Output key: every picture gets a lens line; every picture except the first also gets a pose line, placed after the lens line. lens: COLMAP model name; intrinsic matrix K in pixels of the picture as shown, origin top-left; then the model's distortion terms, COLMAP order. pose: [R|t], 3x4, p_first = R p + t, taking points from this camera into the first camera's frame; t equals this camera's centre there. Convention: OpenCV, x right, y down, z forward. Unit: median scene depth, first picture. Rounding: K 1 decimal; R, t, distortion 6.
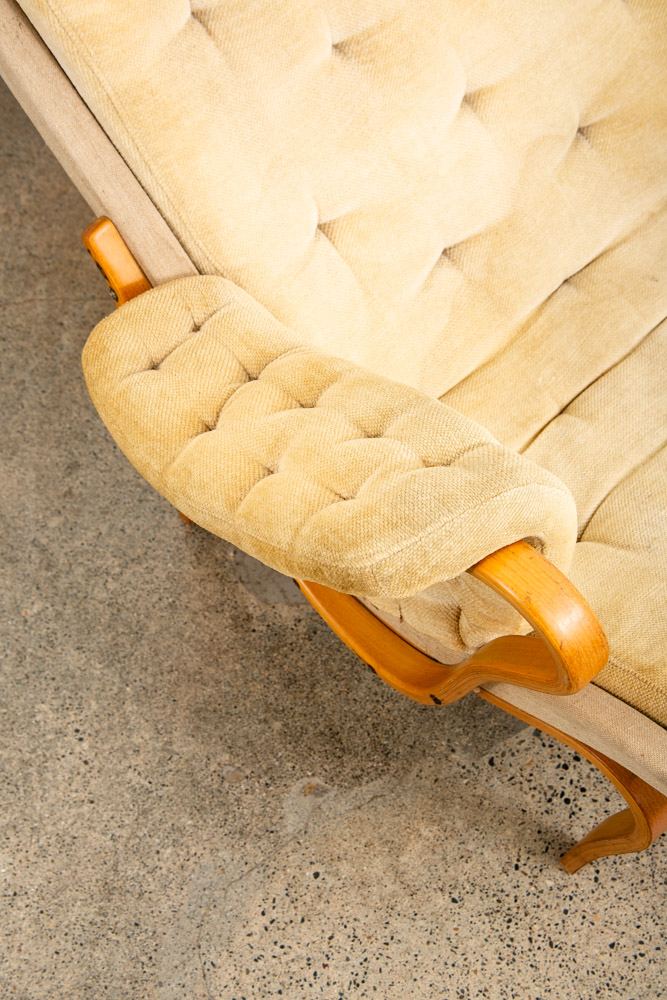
lens RADIAL K [[1527.8, 0, 324.7], [0, 1527.8, 507.5], [0, 0, 1]] dist [0.098682, 0.000000]
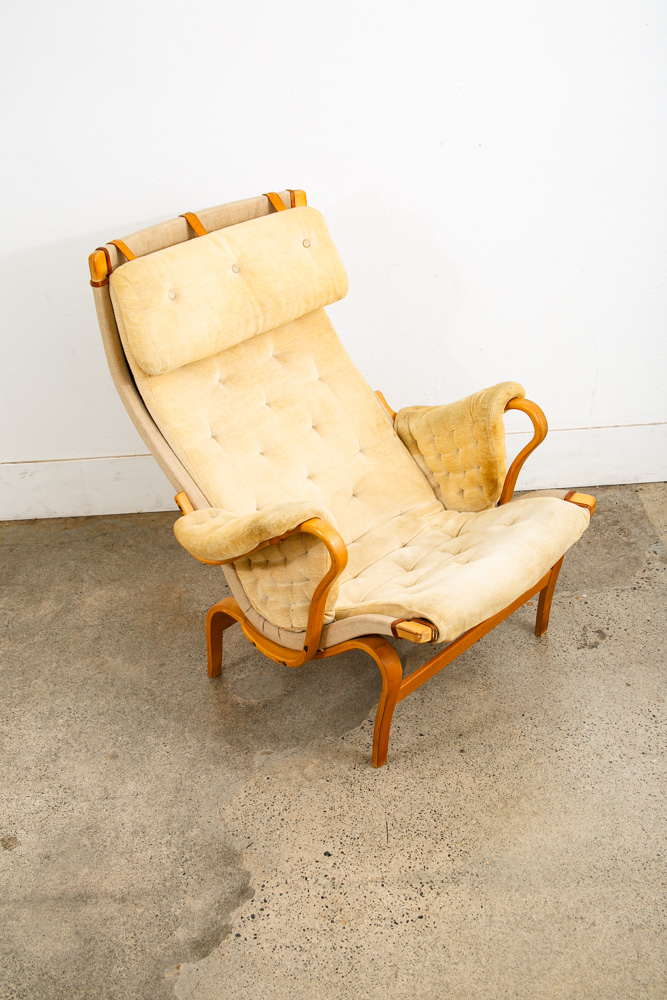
lens RADIAL K [[1075.1, 0, 308.0], [0, 1075.1, 539.7], [0, 0, 1]] dist [-0.009490, 0.000000]
pose [[0.998378, -0.055377, 0.013215, 0.052533], [0.053797, 0.841689, -0.537275, 0.803245], [0.018630, 0.537115, 0.843303, -0.546050]]
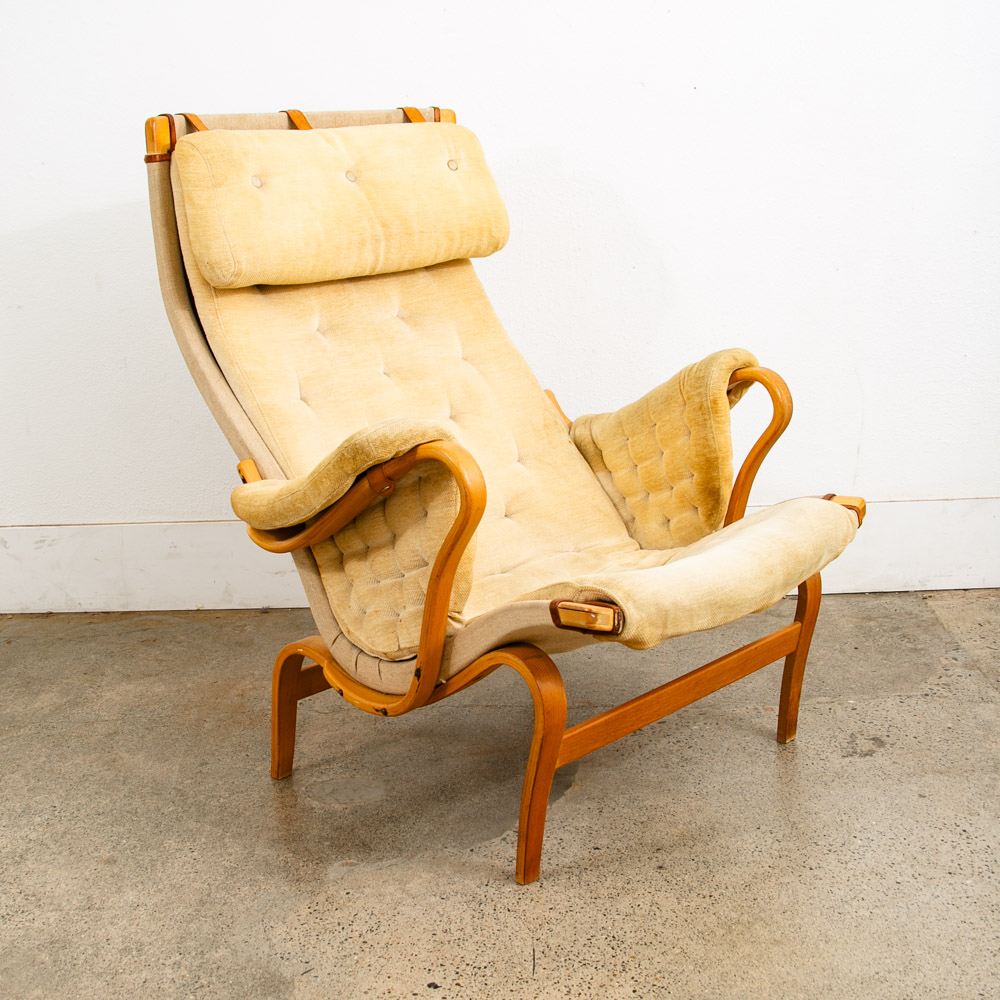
lens RADIAL K [[1447.9, 0, 428.7], [0, 1447.9, 551.1], [0, 0, 1]] dist [-0.083932, 0.000000]
pose [[0.999944, -0.006181, -0.008599, 0.083371], [-0.002063, 0.682748, -0.730651, 0.999793], [0.010388, 0.730628, 0.682697, -0.150616]]
